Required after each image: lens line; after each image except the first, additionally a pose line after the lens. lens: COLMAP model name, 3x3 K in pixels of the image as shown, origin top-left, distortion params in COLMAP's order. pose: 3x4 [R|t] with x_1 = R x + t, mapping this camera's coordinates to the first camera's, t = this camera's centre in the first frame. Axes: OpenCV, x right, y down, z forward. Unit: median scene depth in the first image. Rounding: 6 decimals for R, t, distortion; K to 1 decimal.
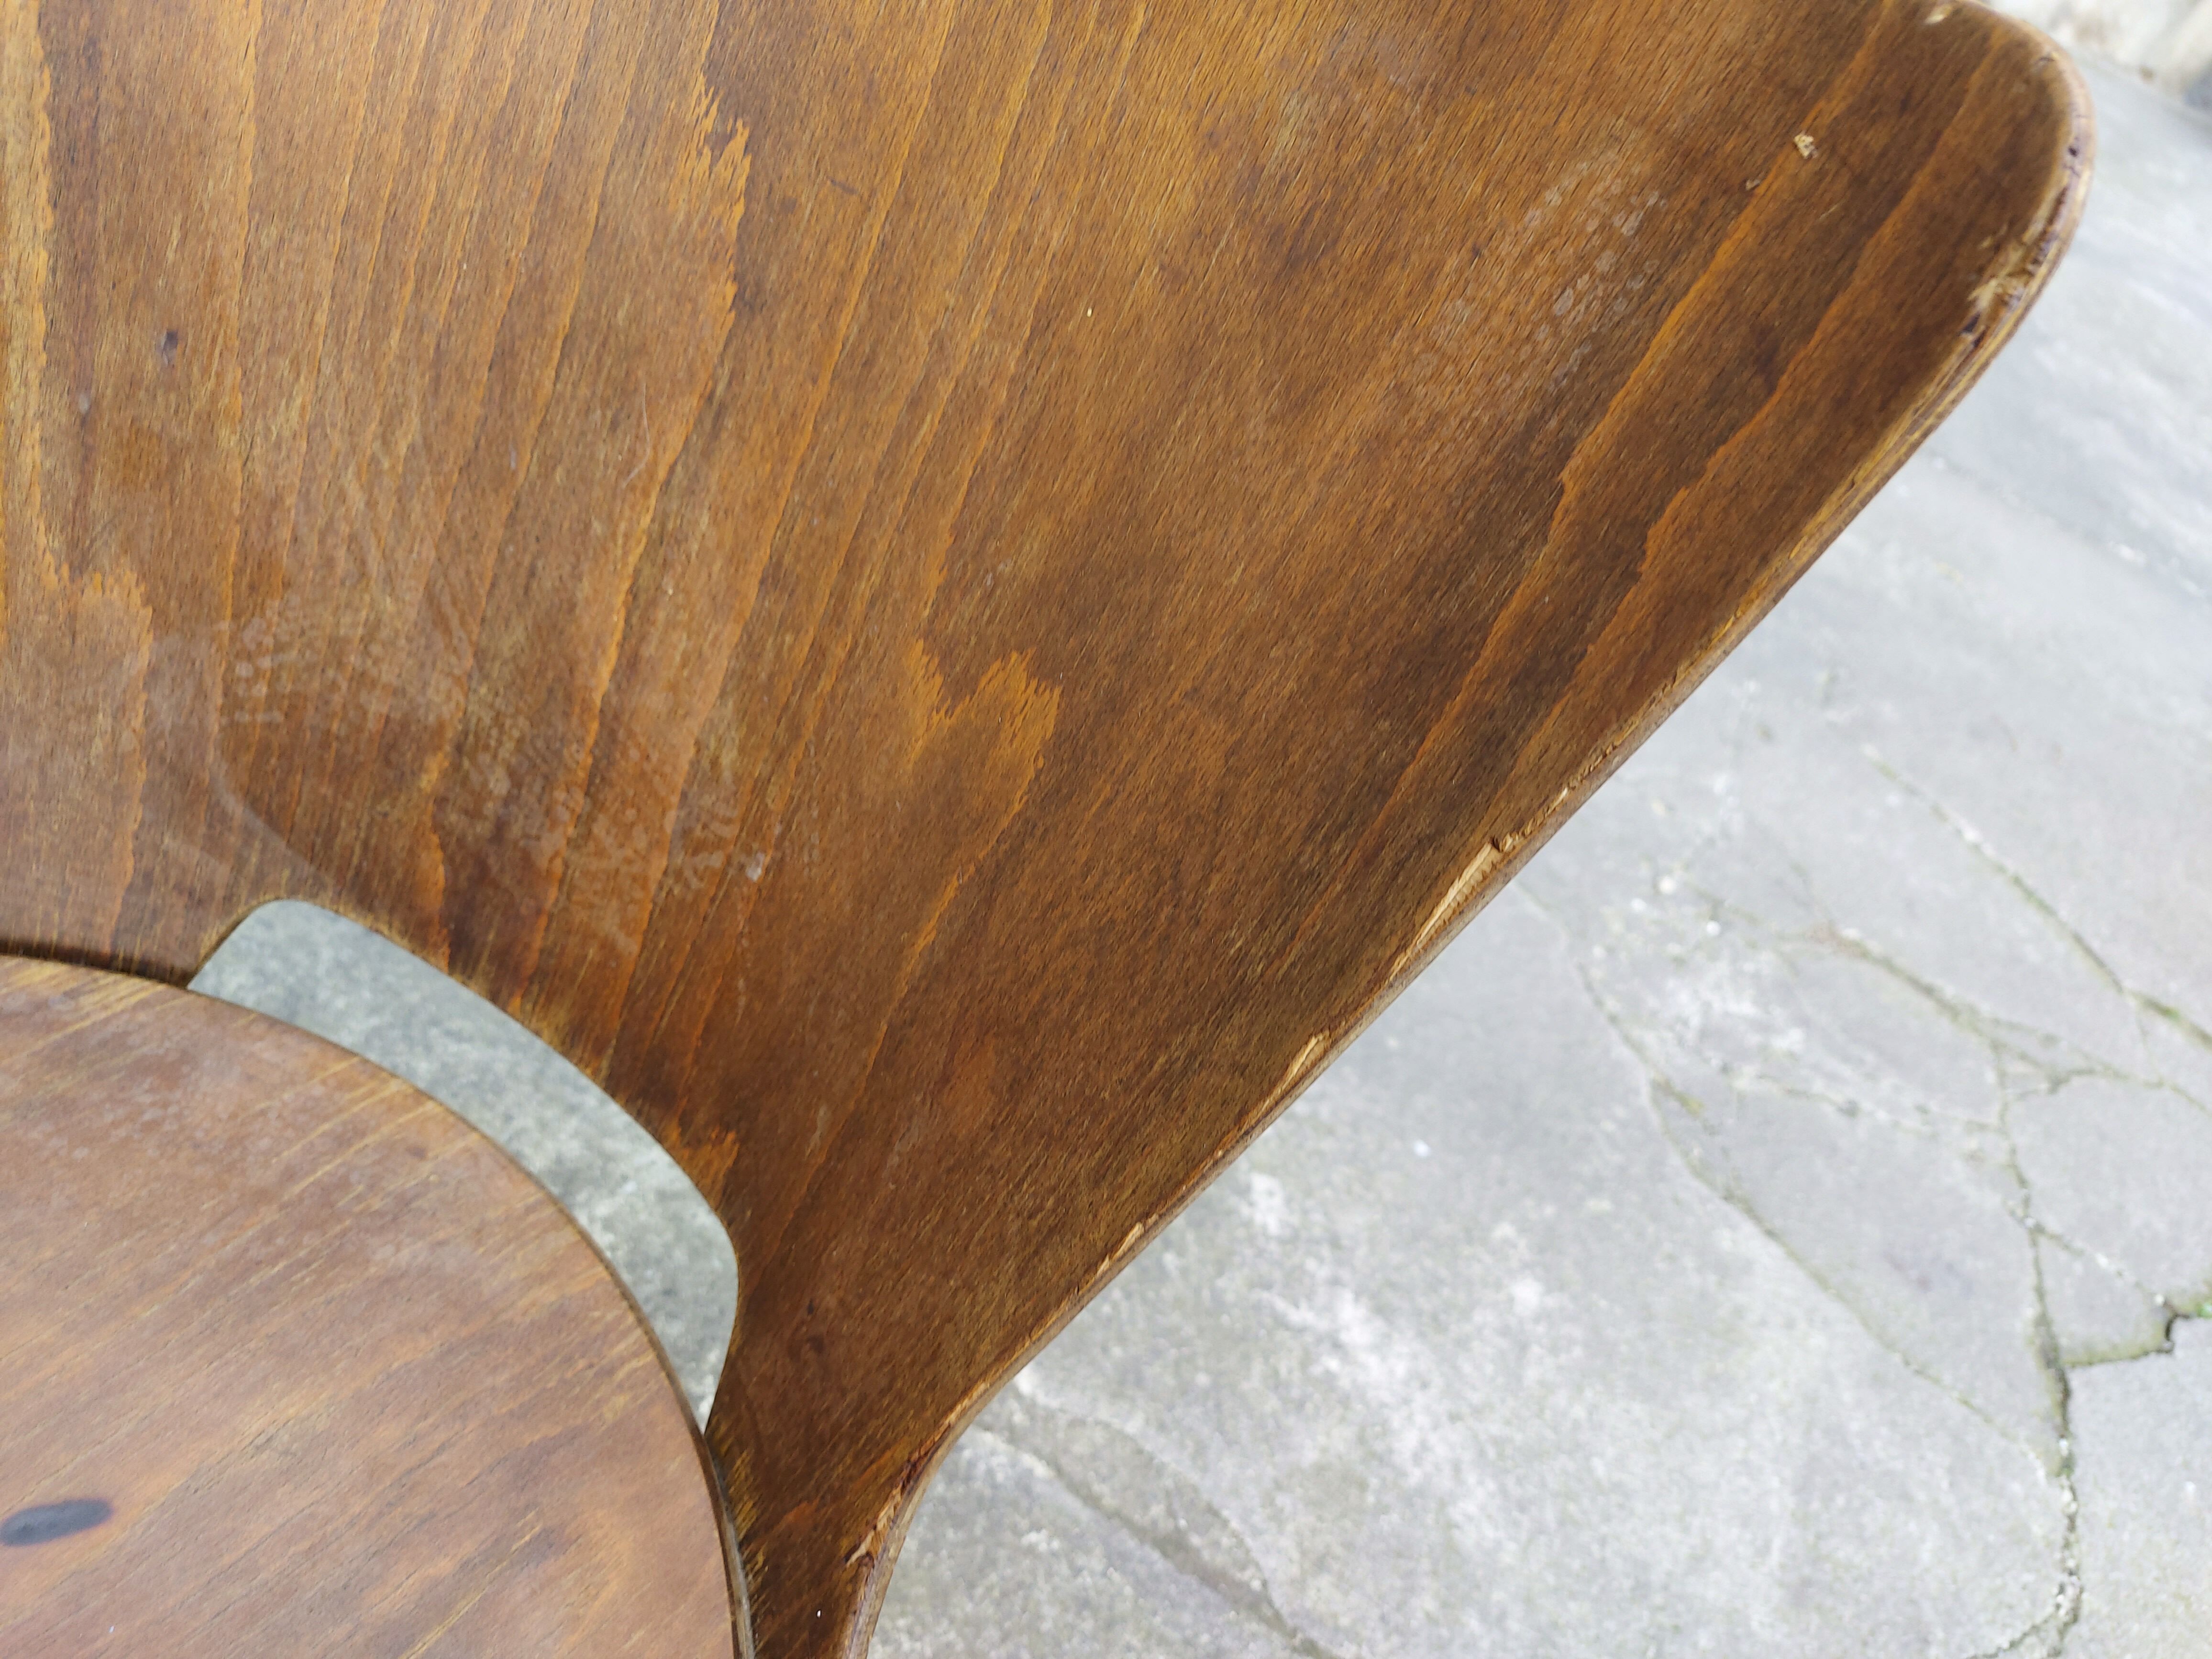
lens RADIAL K [[1588.8, 0, 1105.8], [0, 1588.8, 850.5], [0, 0, 1]] dist [0.076345, -0.112606]
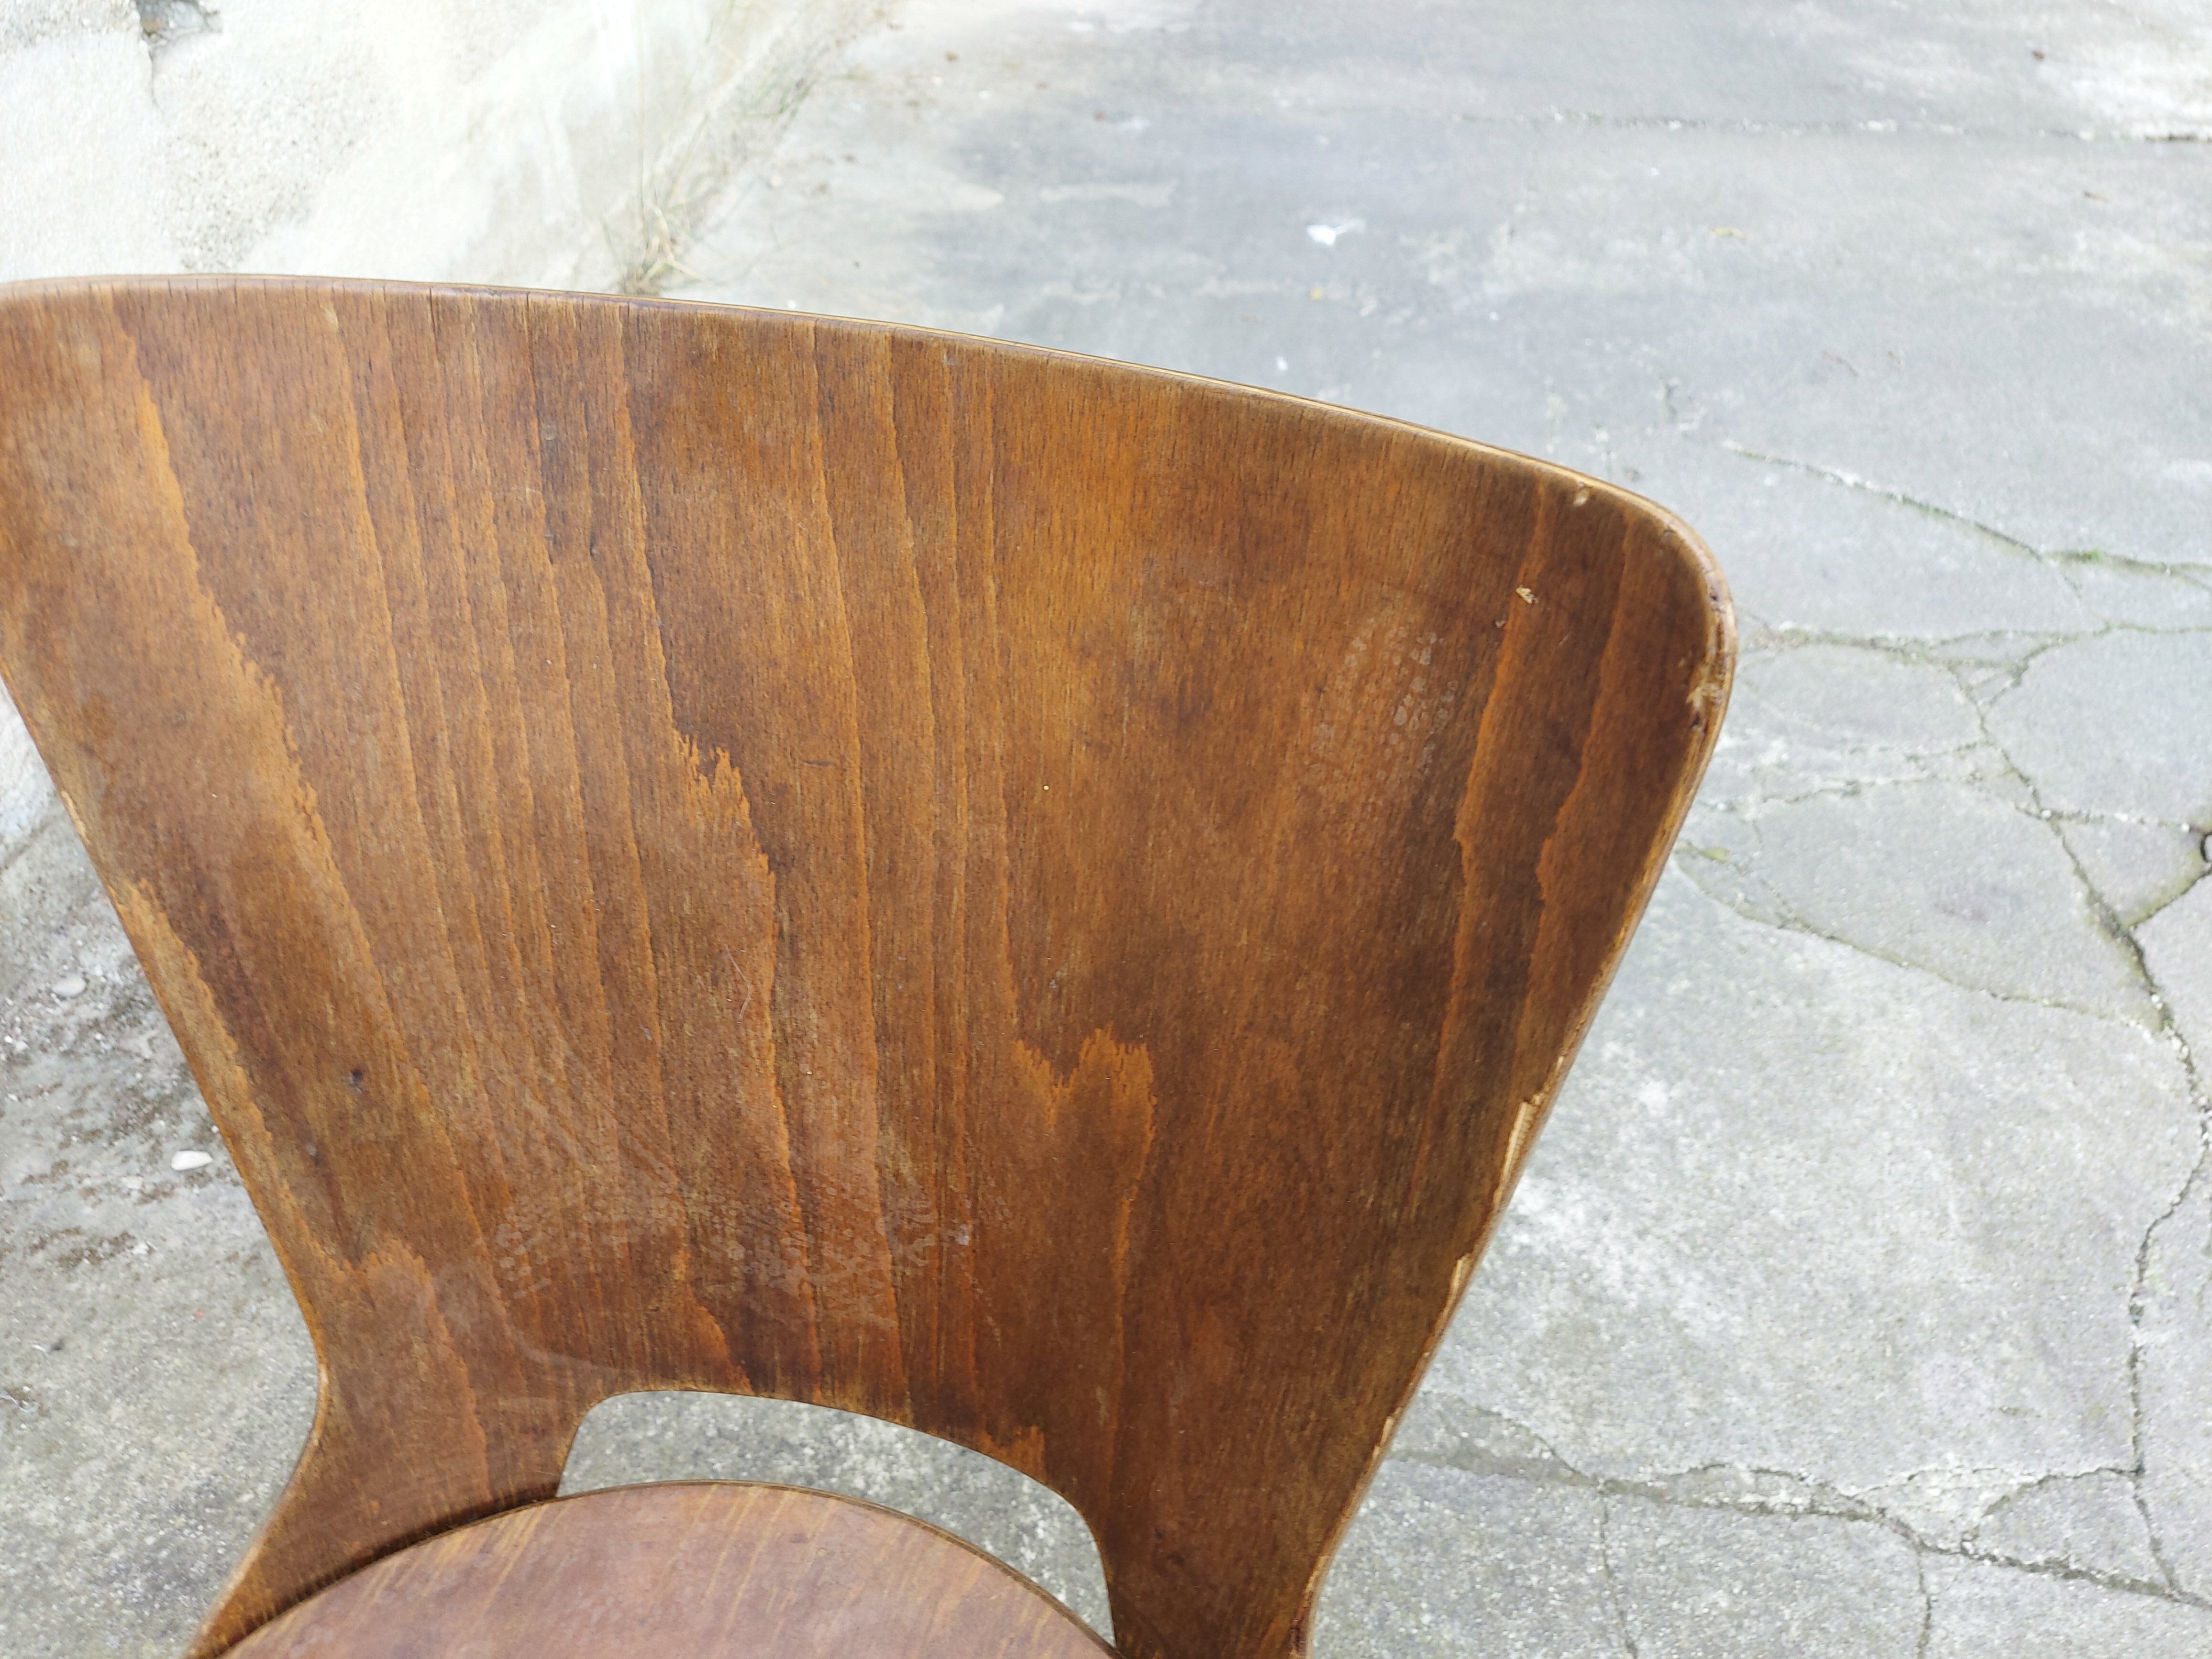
lens RADIAL K [[1580.0, 0, 1107.8], [0, 1580.0, 829.3], [0, 0, 1]] dist [0.099047, -0.143815]
pose [[0.902348, -0.430993, -0.003454, 0.020422], [0.430565, 0.901030, 0.052526, -0.295606], [-0.019526, -0.048884, 0.998614, -0.216477]]
